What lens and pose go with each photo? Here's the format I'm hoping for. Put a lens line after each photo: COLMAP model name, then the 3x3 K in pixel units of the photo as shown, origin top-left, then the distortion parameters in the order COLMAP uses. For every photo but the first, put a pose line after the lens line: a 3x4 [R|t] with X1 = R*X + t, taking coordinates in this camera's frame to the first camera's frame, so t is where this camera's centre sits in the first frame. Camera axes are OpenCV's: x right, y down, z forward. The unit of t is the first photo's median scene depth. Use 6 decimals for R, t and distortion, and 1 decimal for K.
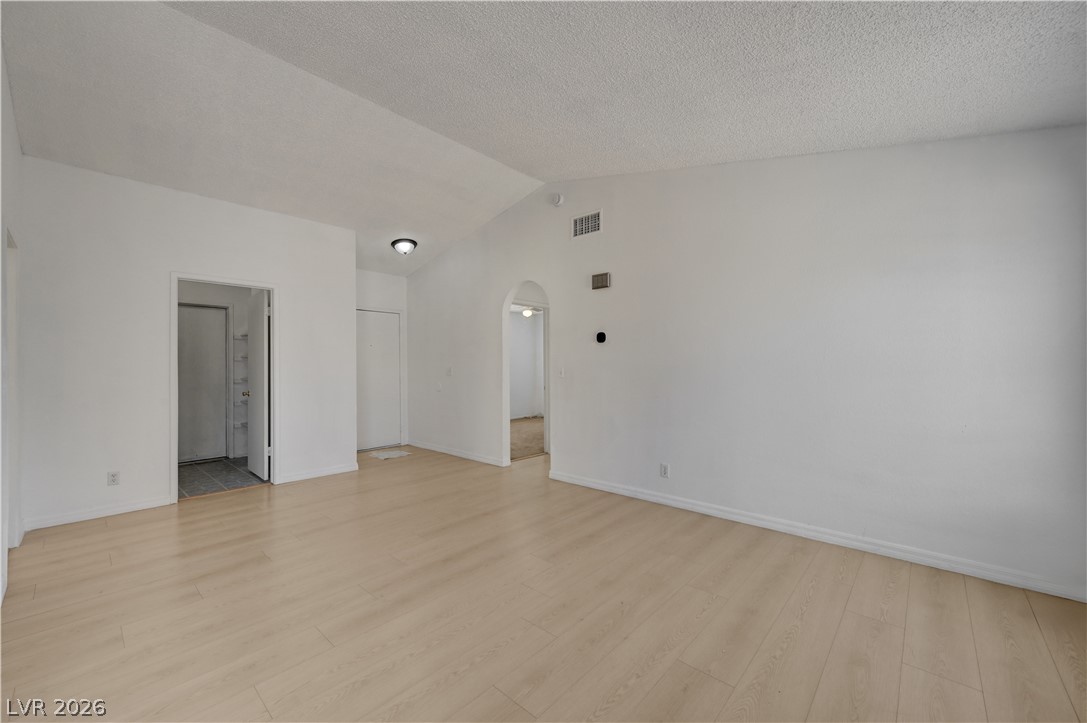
lens RADIAL K [[430.7, 0, 536.2], [0, 430.7, 359.4], [0, 0, 1]] dist [0.003440, -0.001868]
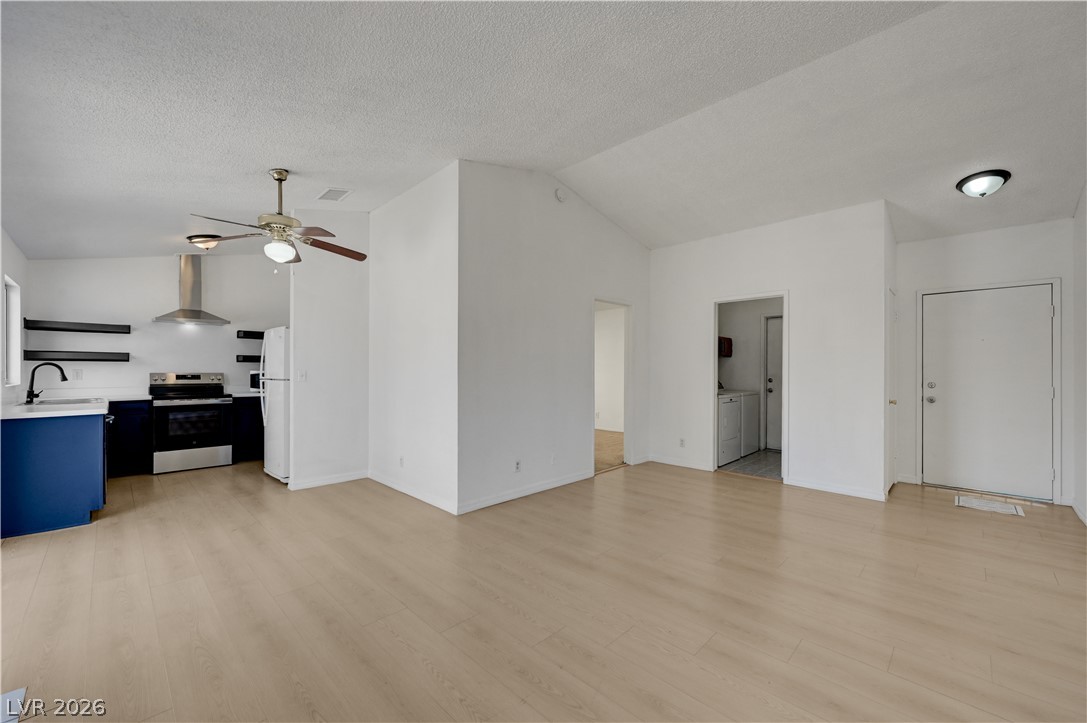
lens RADIAL K [[430.7, 0, 550.8], [0, 430.7, 368.6], [0, 0, 1]] dist [0.003440, -0.001868]
pose [[-0.026233, 0.004884, -0.999644, 0.448601], [0.008397, 0.999954, 0.004666, 0.003405], [0.999621, -0.008271, -0.026272, 0.470660]]
